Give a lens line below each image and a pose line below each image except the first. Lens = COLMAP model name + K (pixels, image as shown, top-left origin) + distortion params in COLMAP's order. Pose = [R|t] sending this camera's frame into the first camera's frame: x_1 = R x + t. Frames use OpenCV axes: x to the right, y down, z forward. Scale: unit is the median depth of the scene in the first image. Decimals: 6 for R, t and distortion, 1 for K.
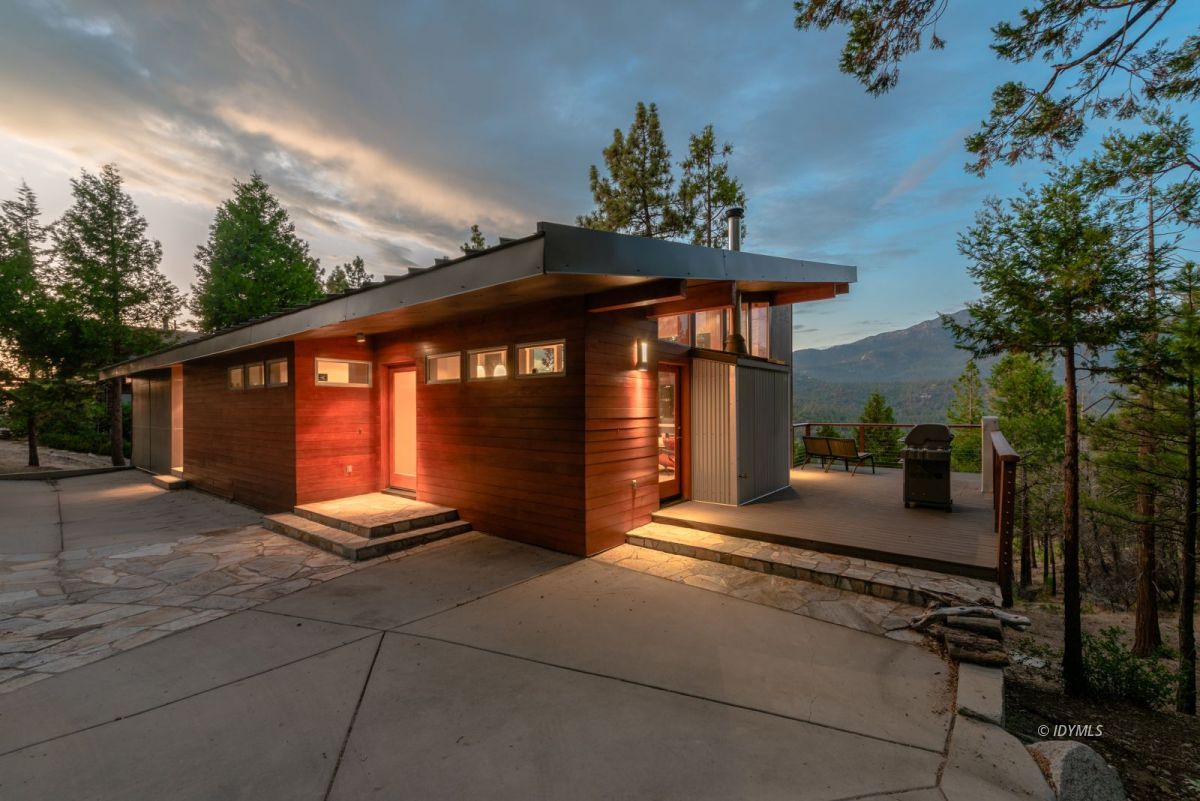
lens RADIAL K [[476.3, 0, 602.6], [0, 476.3, 405.9], [0, 0, 1]] dist [0.011959, -0.003547]
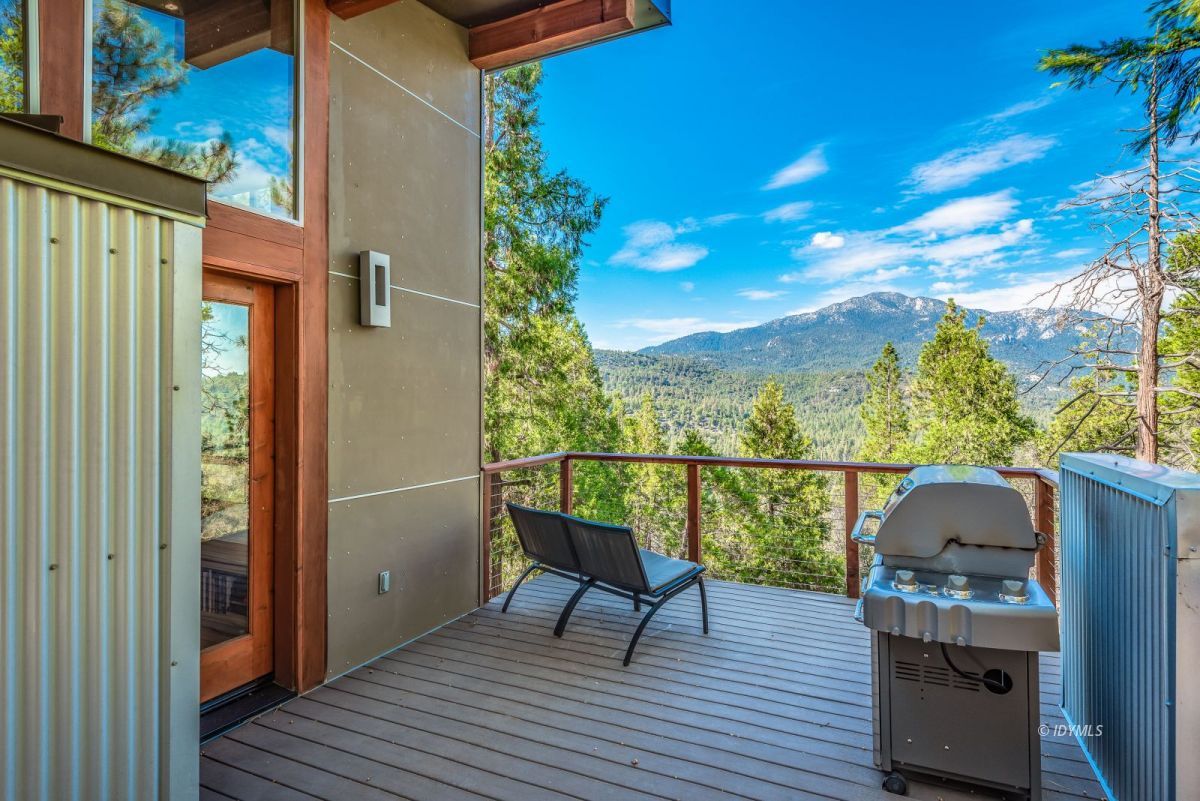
lens RADIAL K [[632.2, 0, 600.0], [0, 632.2, 400.5], [0, 0, 1]] dist [0.010110, -0.001147]
pose [[0.971341, 0.004825, 0.237643, 0.365818], [-0.004723, 0.999988, -0.001000, -0.002663], [-0.237645, -0.000151, 0.971352, 0.567747]]
